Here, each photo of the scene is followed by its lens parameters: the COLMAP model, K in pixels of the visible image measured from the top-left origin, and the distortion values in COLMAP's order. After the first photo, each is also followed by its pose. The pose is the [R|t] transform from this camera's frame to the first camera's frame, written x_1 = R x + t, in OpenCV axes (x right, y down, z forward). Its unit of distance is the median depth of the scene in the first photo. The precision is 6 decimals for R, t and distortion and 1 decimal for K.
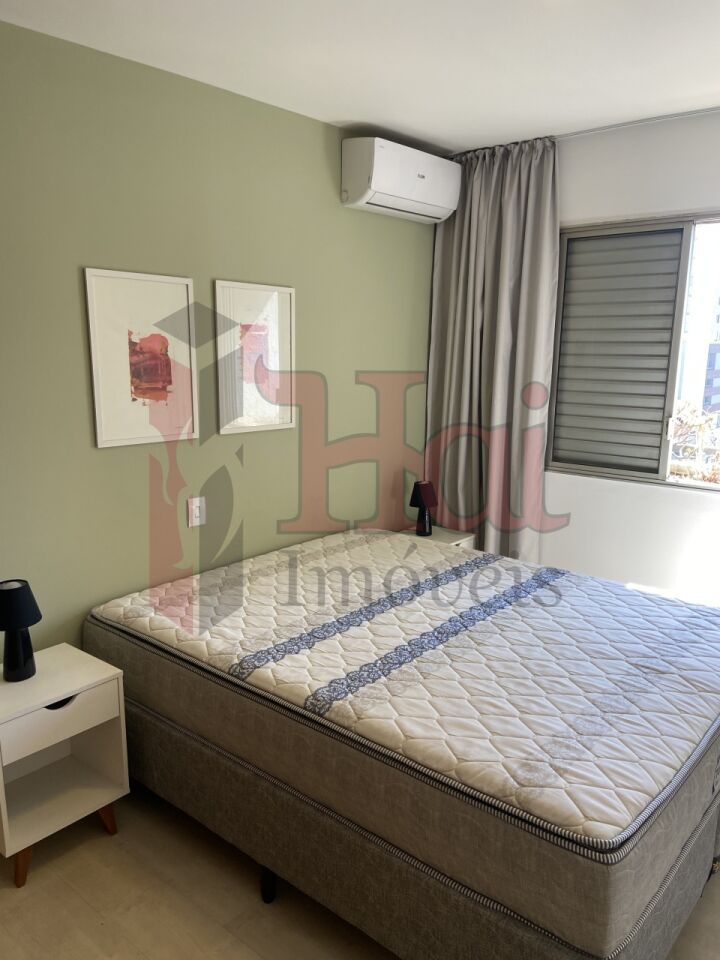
lens RADIAL K [[729.7, 0, 353.2], [0, 729.7, 501.0], [0, 0, 1]] dist [0.107448, -0.142263]
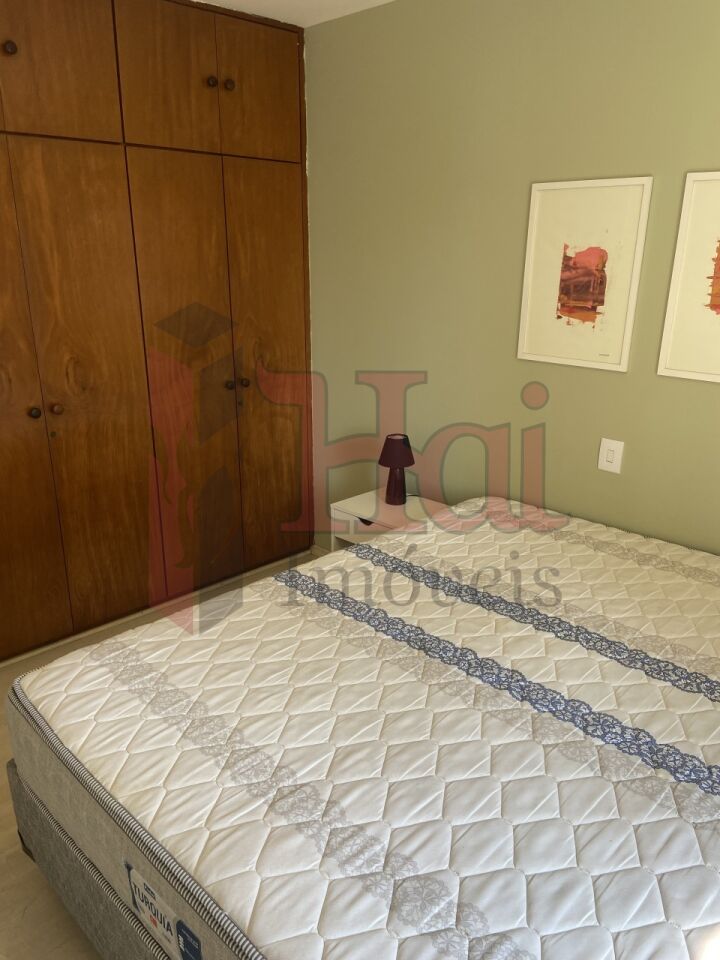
lens RADIAL K [[729.7, 0, 361.8], [0, 729.7, 497.4], [0, 0, 1]] dist [0.107448, -0.142263]
pose [[-0.066953, 0.319555, -0.945199, 0.730307], [-0.216019, 0.920213, 0.326409, -0.181128], [0.974091, 0.226035, 0.007419, 0.792363]]
